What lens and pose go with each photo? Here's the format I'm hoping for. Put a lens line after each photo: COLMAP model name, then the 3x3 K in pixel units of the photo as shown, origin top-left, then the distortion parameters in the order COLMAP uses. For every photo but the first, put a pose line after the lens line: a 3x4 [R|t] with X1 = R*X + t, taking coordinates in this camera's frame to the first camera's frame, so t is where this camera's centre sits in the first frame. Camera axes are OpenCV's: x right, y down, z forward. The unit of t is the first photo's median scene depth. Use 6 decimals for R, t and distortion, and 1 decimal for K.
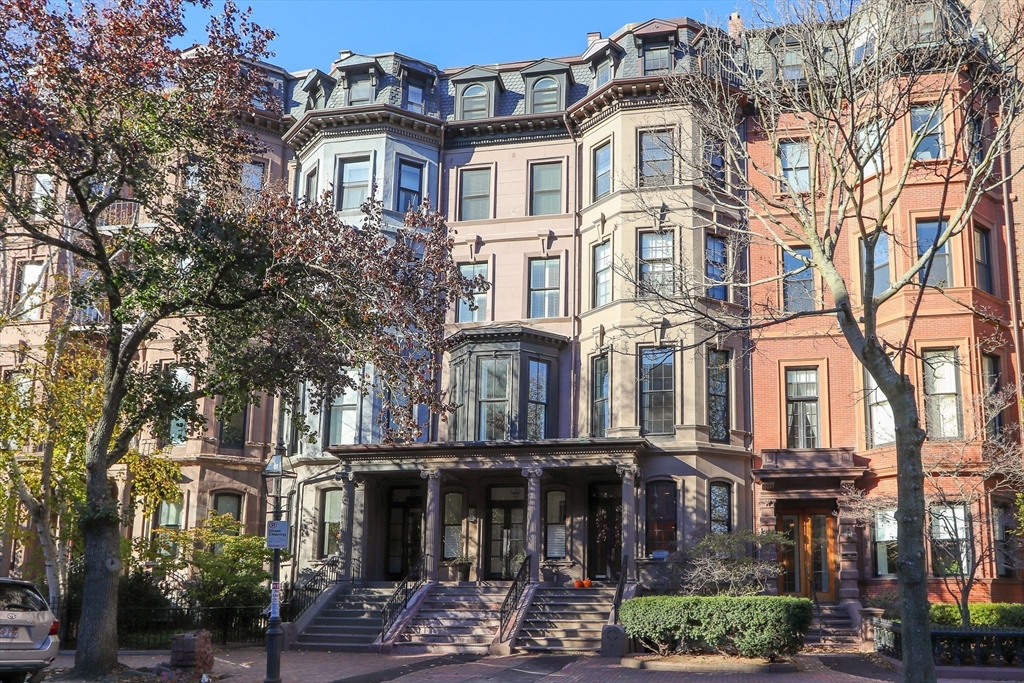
lens RADIAL K [[823.6, 0, 608.8], [0, 823.6, 477.9], [0, 0, 1]] dist [0.000160, 0.001789]
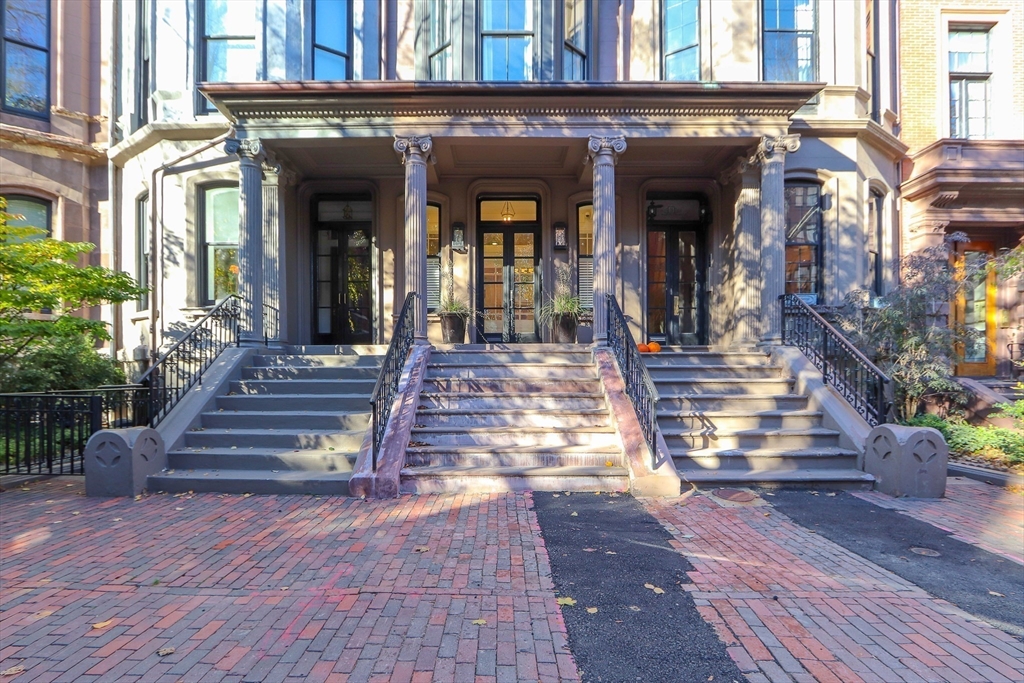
lens RADIAL K [[548.0, 0, 502.9], [0, 548.0, 406.3], [0, 0, 1]] dist [-0.019167, 0.003358]
pose [[0.984809, -0.006366, 0.173523, -0.204666], [-0.021864, 0.986828, 0.160290, 0.101410], [-0.172258, -0.161649, 0.971698, 0.568934]]
